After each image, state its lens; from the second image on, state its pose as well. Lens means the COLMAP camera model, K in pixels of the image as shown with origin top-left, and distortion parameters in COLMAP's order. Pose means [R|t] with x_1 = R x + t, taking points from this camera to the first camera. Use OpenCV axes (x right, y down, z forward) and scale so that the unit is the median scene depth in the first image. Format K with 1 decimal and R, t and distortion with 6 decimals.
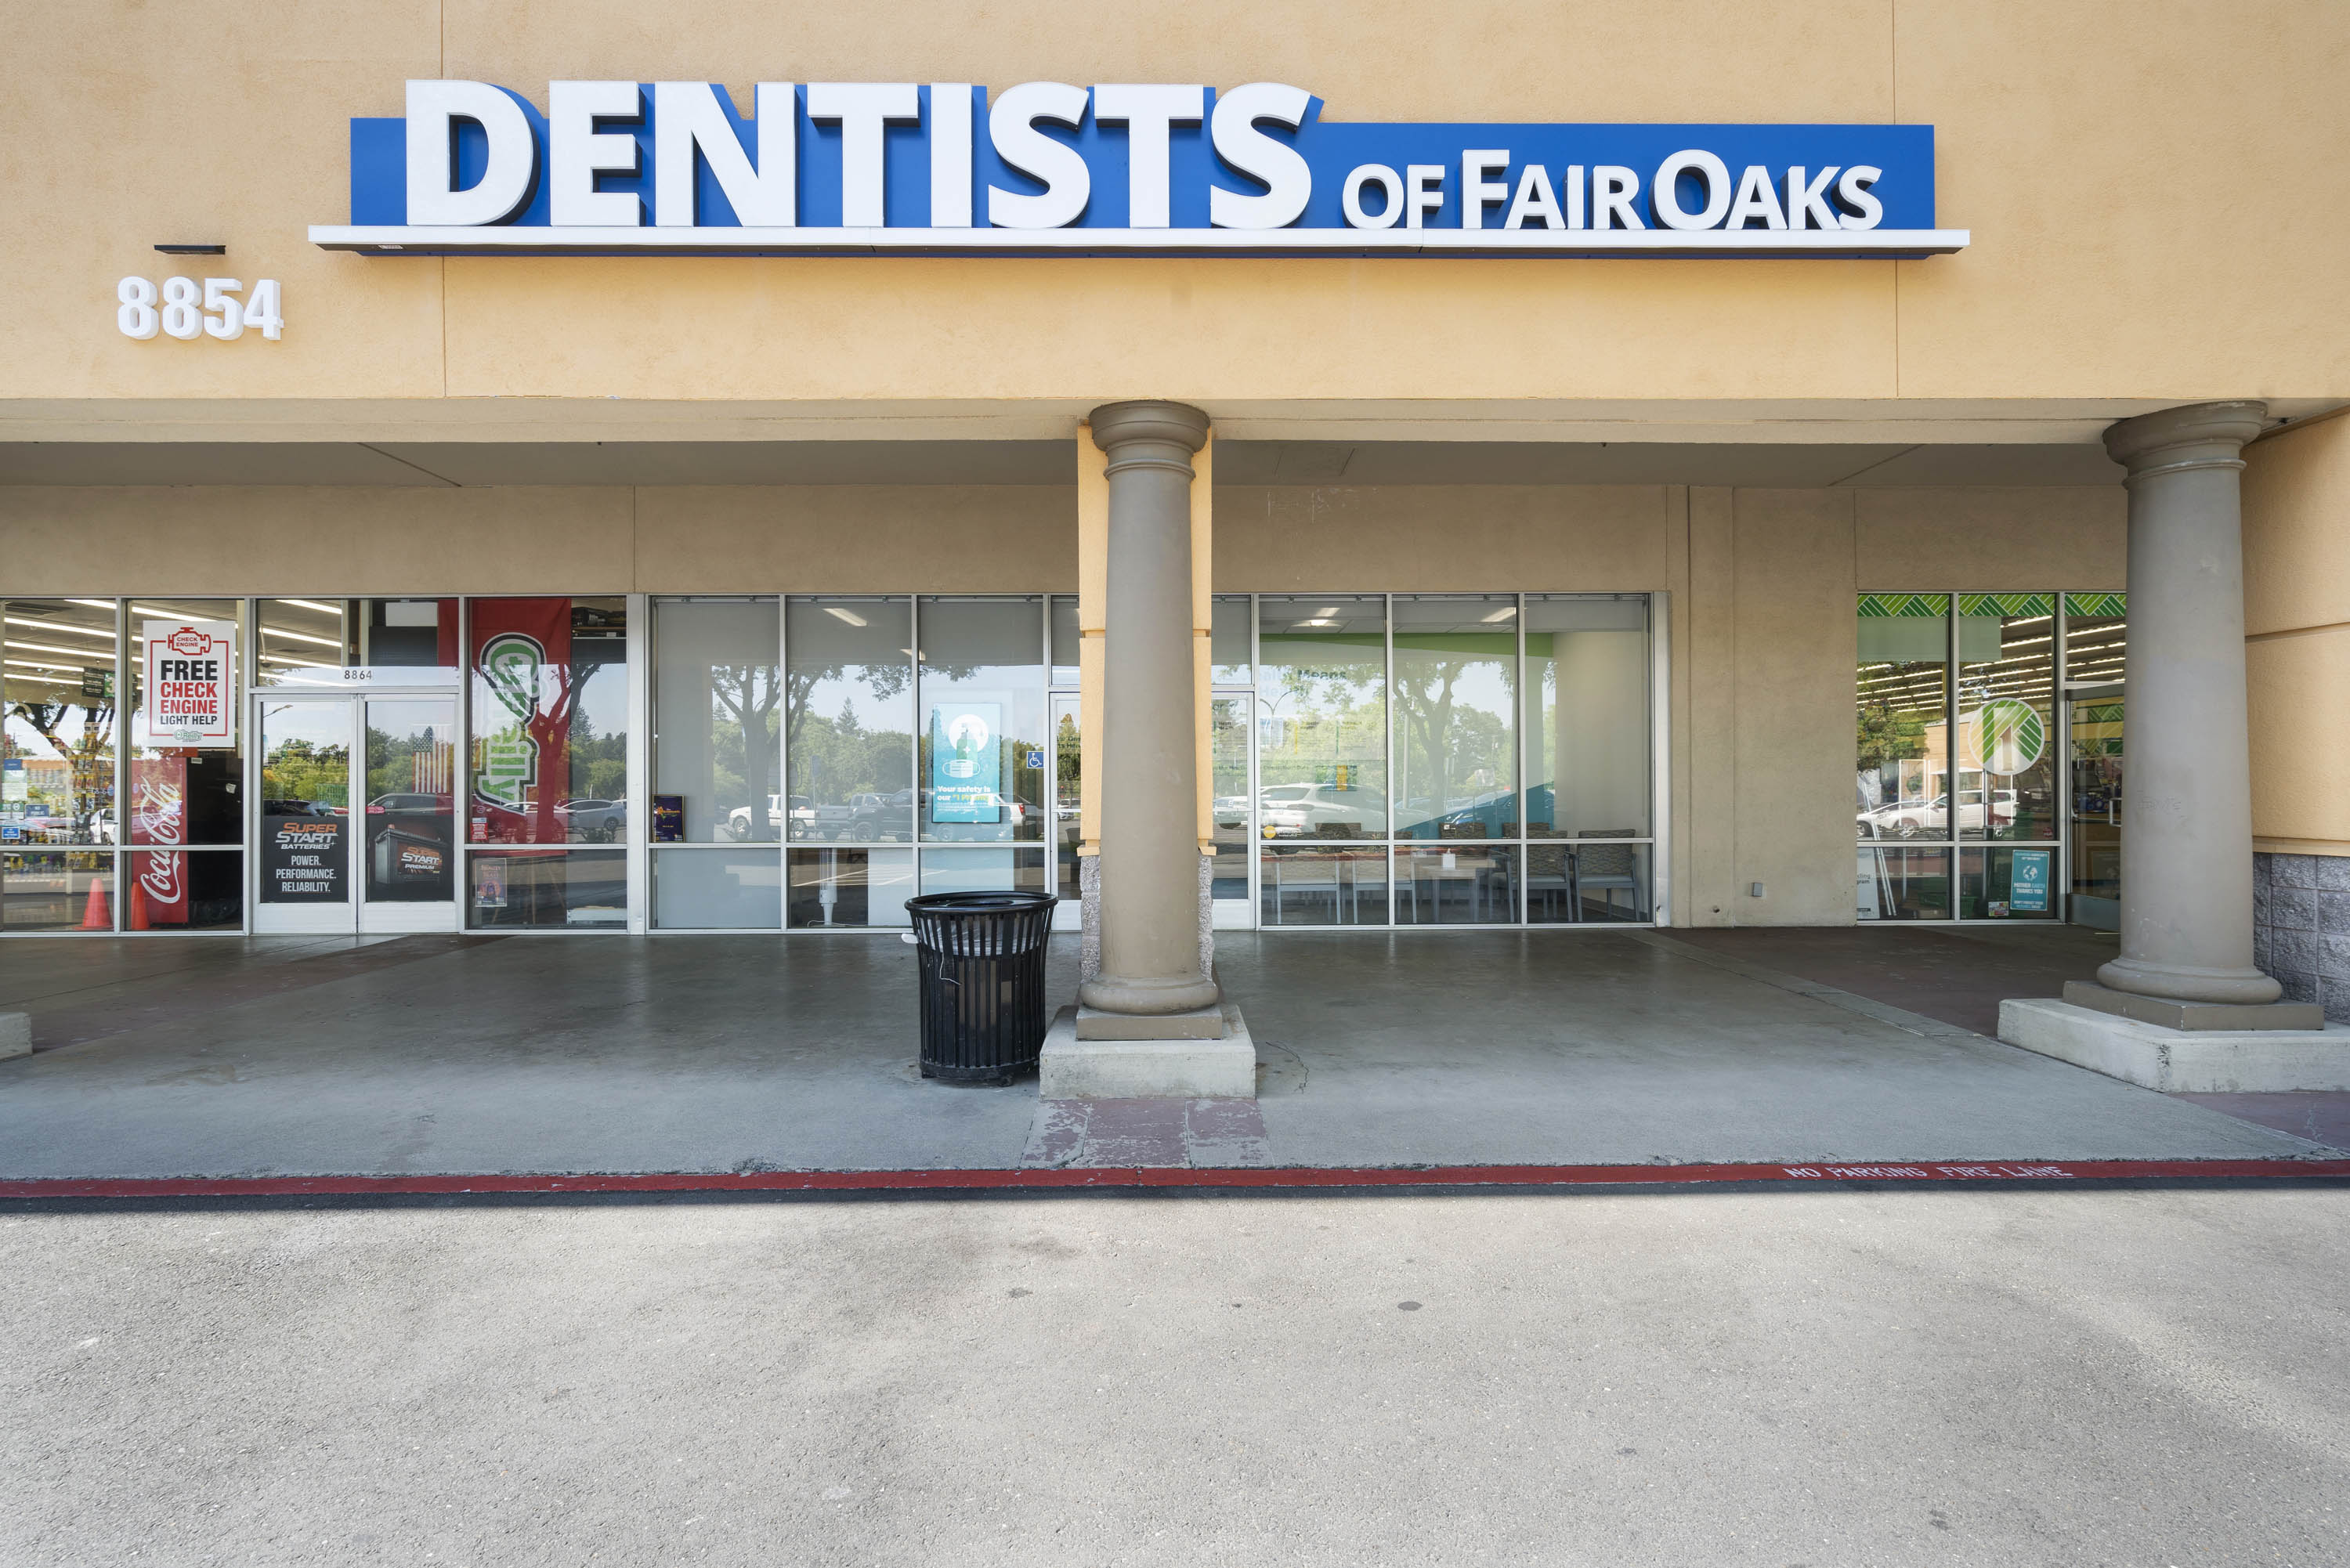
lens RADIAL K [[1070.5, 0, 1172.7], [0, 1070.5, 783.9], [0, 0, 1]] dist [-0.005889, 0.001173]
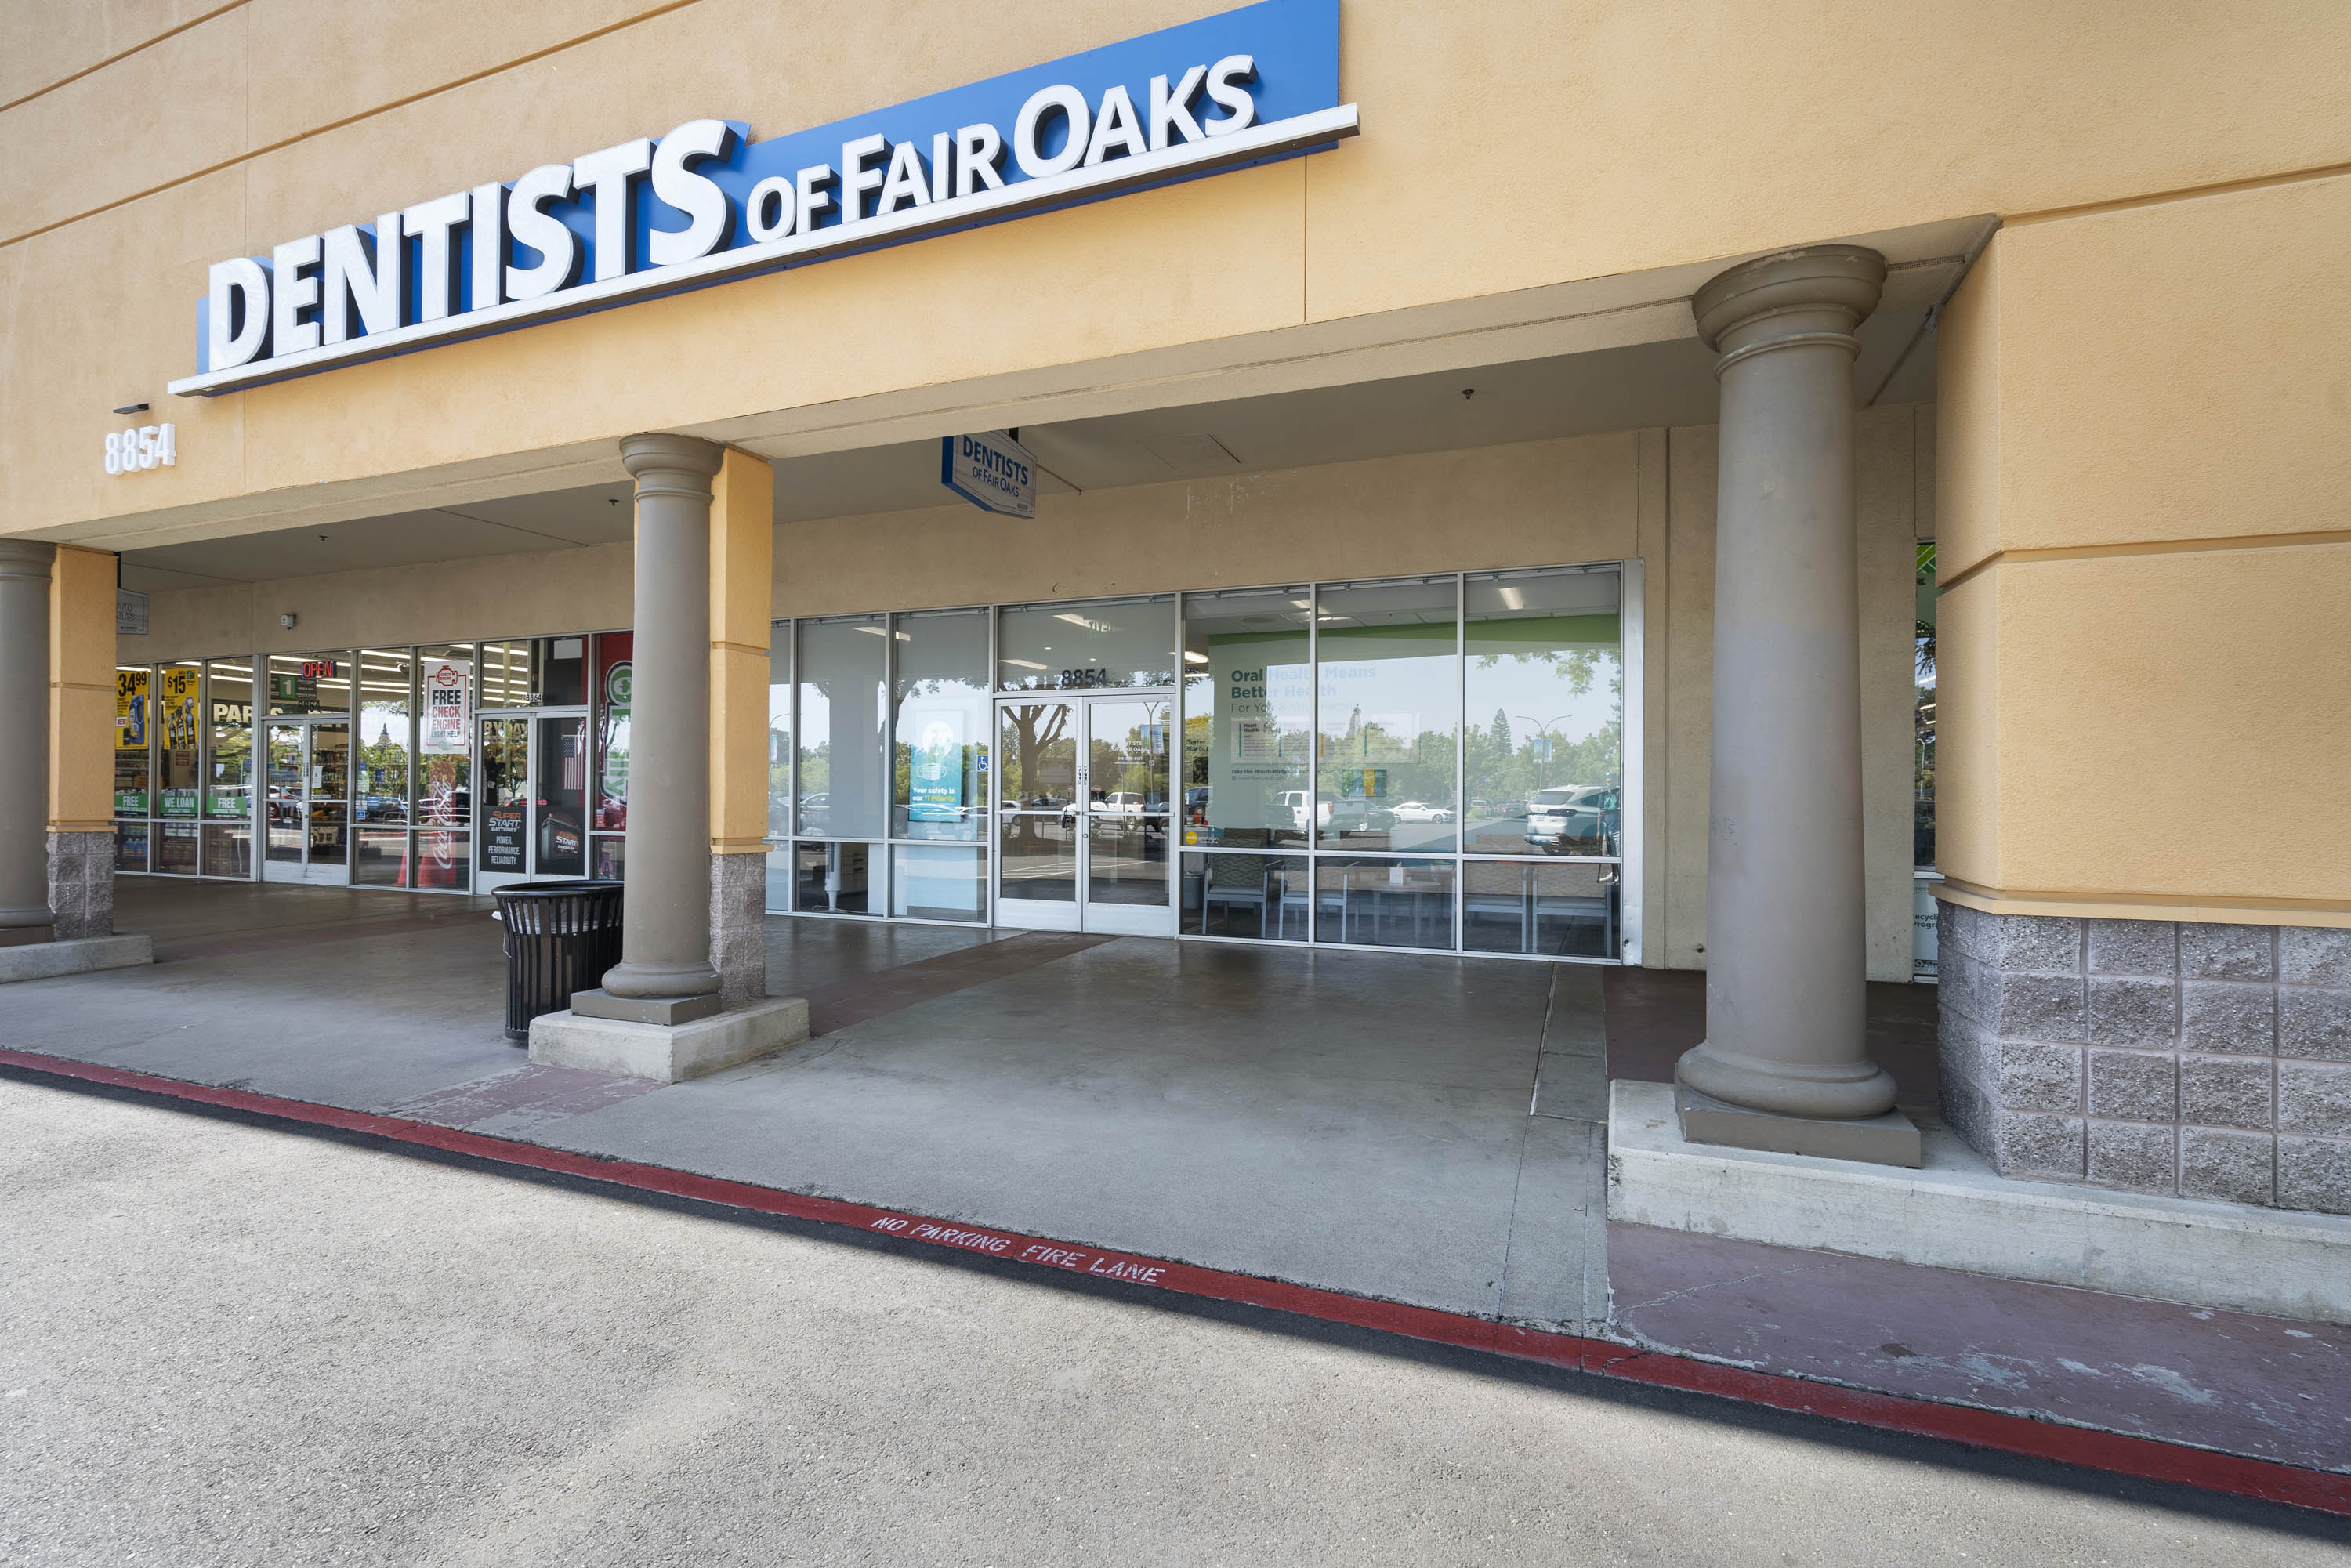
lens RADIAL K [[1071.0, 0, 1173.2], [0, 1071.0, 785.2], [0, 0, 1]] dist [-0.005889, 0.001173]
pose [[0.924127, 0.007506, -0.382011, 0.930846], [-0.007786, 0.999969, 0.000812, -0.006491], [0.382006, 0.002224, 0.924157, 0.208146]]
